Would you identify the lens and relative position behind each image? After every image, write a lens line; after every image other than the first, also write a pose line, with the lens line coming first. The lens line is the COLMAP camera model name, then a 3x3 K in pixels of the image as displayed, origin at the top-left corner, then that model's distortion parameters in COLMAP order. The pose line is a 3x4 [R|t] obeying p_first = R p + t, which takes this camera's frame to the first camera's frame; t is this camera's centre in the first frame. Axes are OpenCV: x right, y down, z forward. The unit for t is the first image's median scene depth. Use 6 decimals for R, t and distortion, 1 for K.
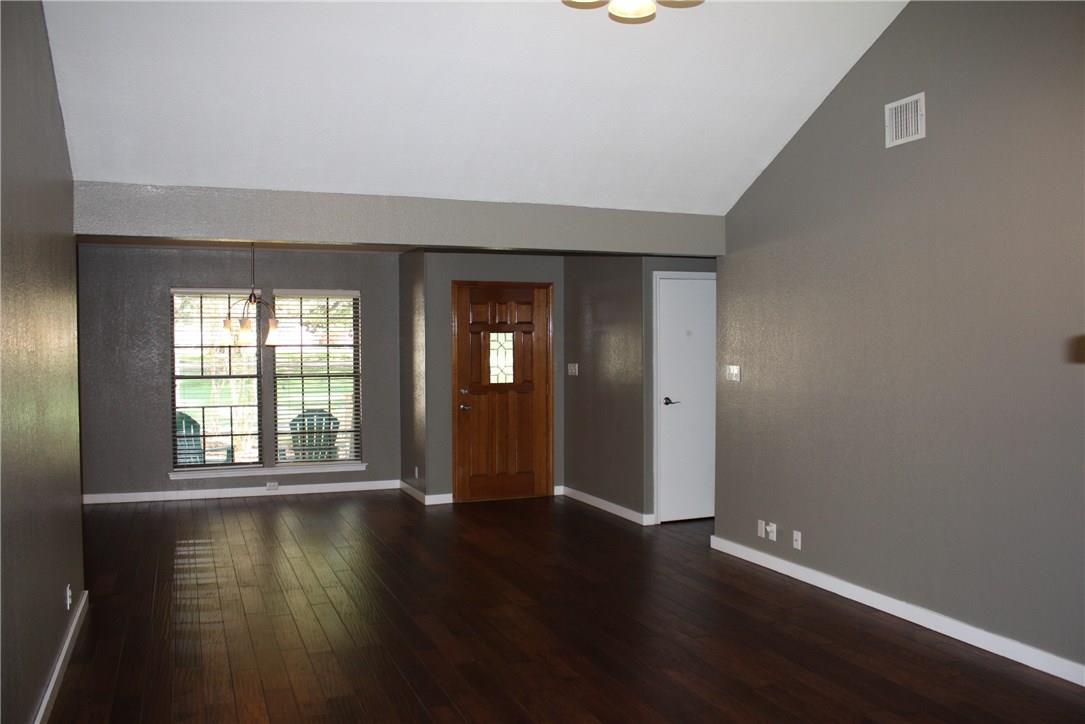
lens RADIAL K [[930.3, 0, 540.7], [0, 930.3, 368.9], [0, 0, 1]] dist [-0.133705, 0.113203]
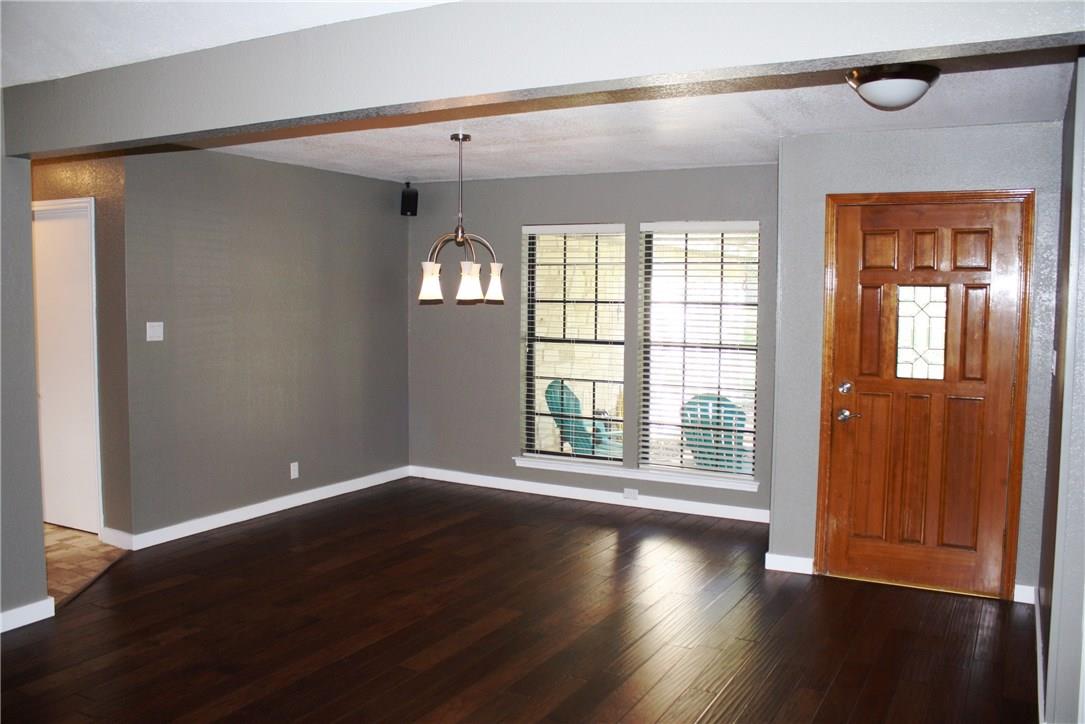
lens RADIAL K [[930.3, 0, 546.3], [0, 930.3, 362.5], [0, 0, 1]] dist [-0.133705, 0.113203]
pose [[0.632340, 0.067122, -0.771777, 0.238965], [-0.037317, 0.997722, 0.056197, -0.016569], [0.773791, -0.006735, 0.633405, 0.498649]]
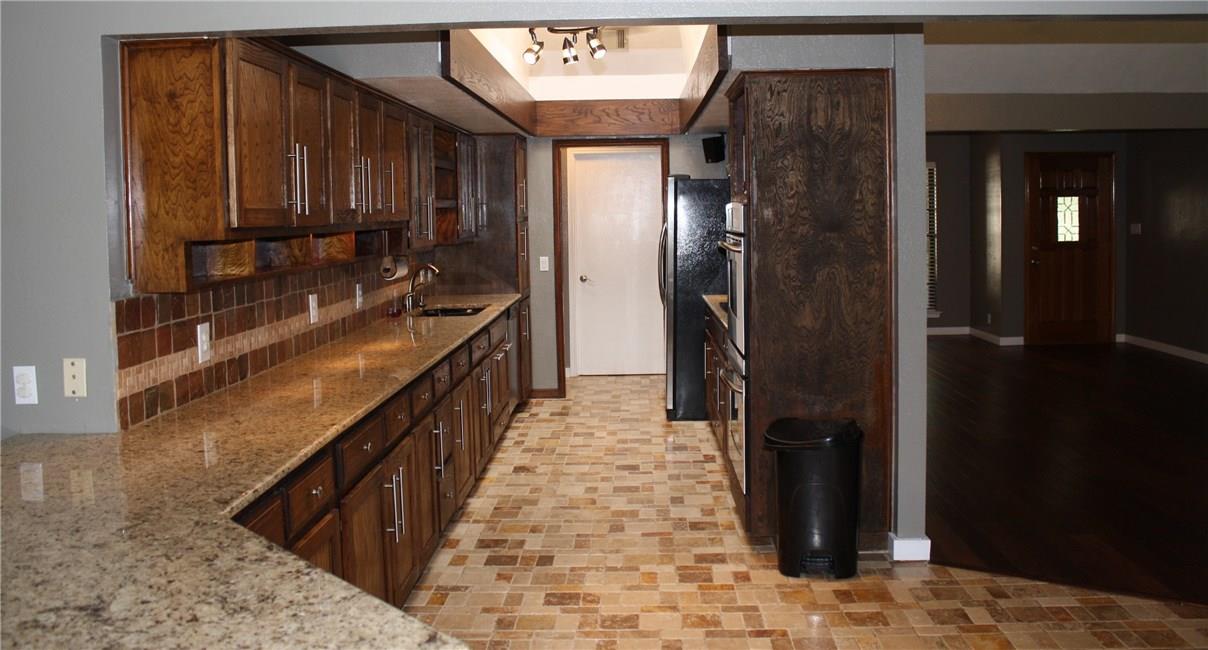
lens RADIAL K [[1034.6, 0, 610.0], [0, 1034.6, 254.8], [0, 0, 1]] dist [-0.133588, 0.094143]
pose [[0.921462, 0.002883, -0.388458, -0.079643], [0.002709, 0.999900, 0.013847, 0.013599], [0.388460, -0.013812, 0.921362, -0.357553]]
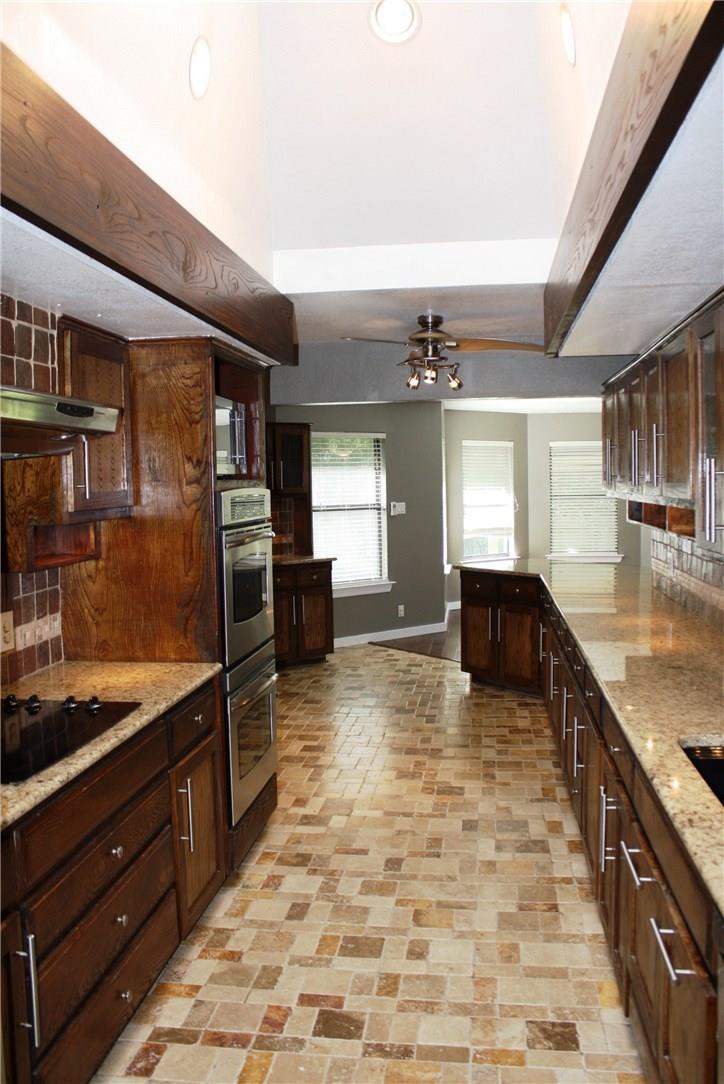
lens RADIAL K [[929.4, 0, 368.3], [0, 929.4, 538.4], [0, 0, 1]] dist [-0.133705, 0.113203]
pose [[-0.877864, -0.008920, 0.478826, -0.490092], [0.038275, 0.995321, 0.088715, -0.019583], [-0.477377, 0.096207, -0.873416, 0.530114]]
